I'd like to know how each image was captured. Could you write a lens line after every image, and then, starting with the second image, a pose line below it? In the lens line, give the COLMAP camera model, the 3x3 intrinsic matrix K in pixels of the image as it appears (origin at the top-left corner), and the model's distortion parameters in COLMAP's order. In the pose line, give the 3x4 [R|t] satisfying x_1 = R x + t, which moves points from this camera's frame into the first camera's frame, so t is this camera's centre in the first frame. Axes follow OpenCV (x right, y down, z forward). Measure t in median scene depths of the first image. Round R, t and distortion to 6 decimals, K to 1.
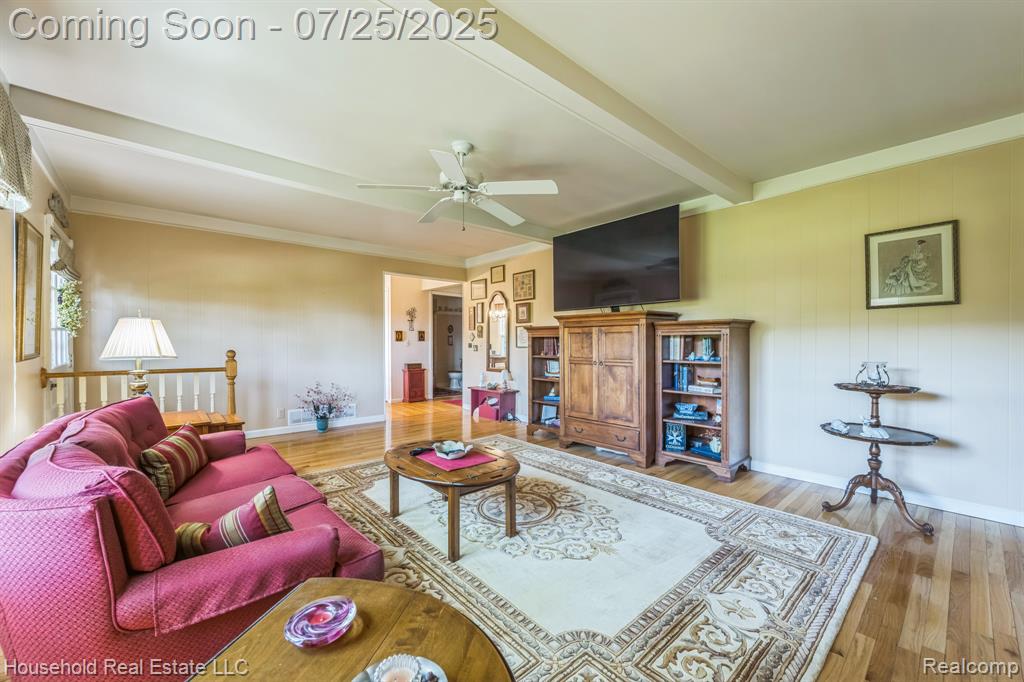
lens RADIAL K [[403.0, 0, 516.5], [0, 403.0, 341.2], [0, 0, 1]] dist [-0.006967, 0.000310]
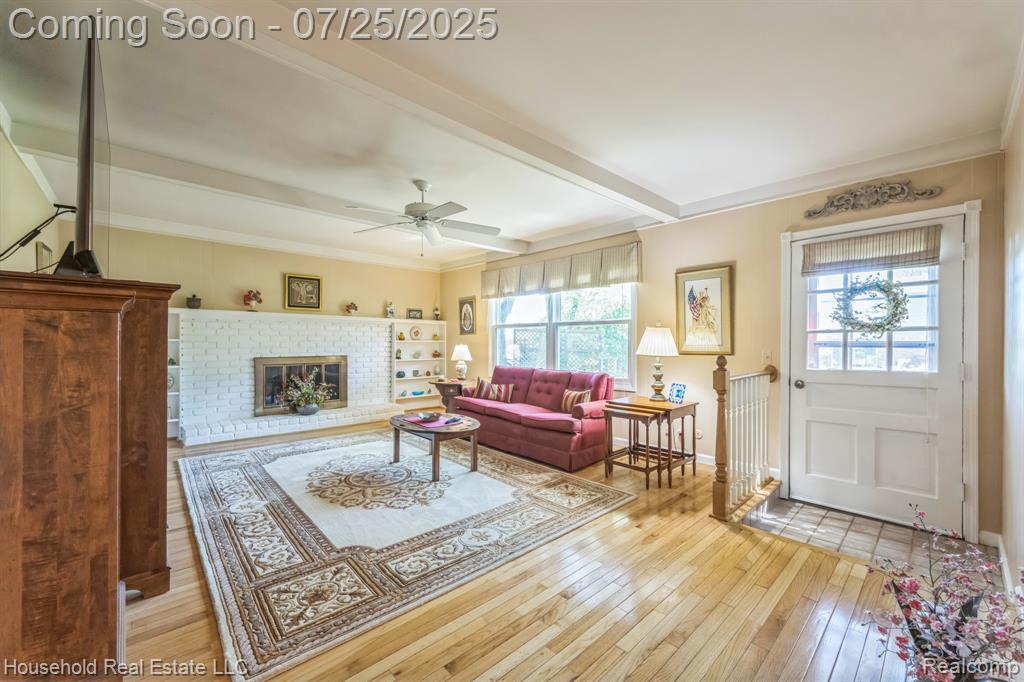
lens RADIAL K [[403.0, 0, 507.9], [0, 403.0, 340.4], [0, 0, 1]] dist [-0.006967, 0.000310]
pose [[-0.999993, 0.003454, -0.001294, -0.273494], [0.003449, 0.999986, 0.004047, -0.004397], [0.001308, 0.004043, -0.999991, 1.548136]]
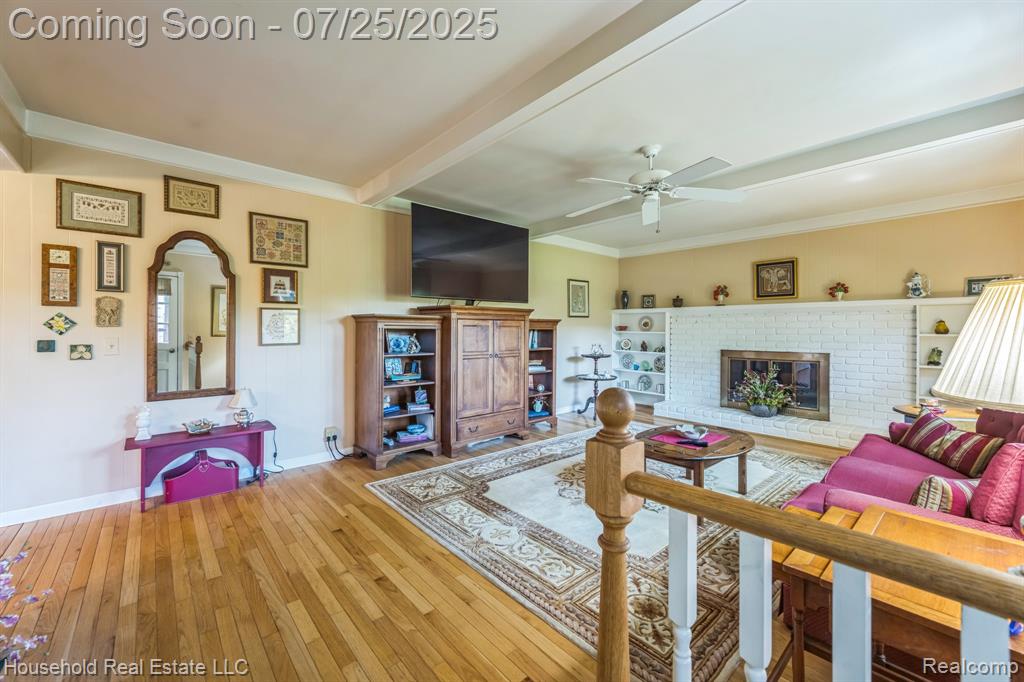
lens RADIAL K [[403.0, 0, 516.1], [0, 403.0, 327.3], [0, 0, 1]] dist [-0.006967, 0.000310]
pose [[0.002007, 0.016537, 0.999861, -0.811866], [0.001150, 0.999863, -0.016539, -0.000356], [-0.999997, 0.001183, 0.001988, 0.934459]]
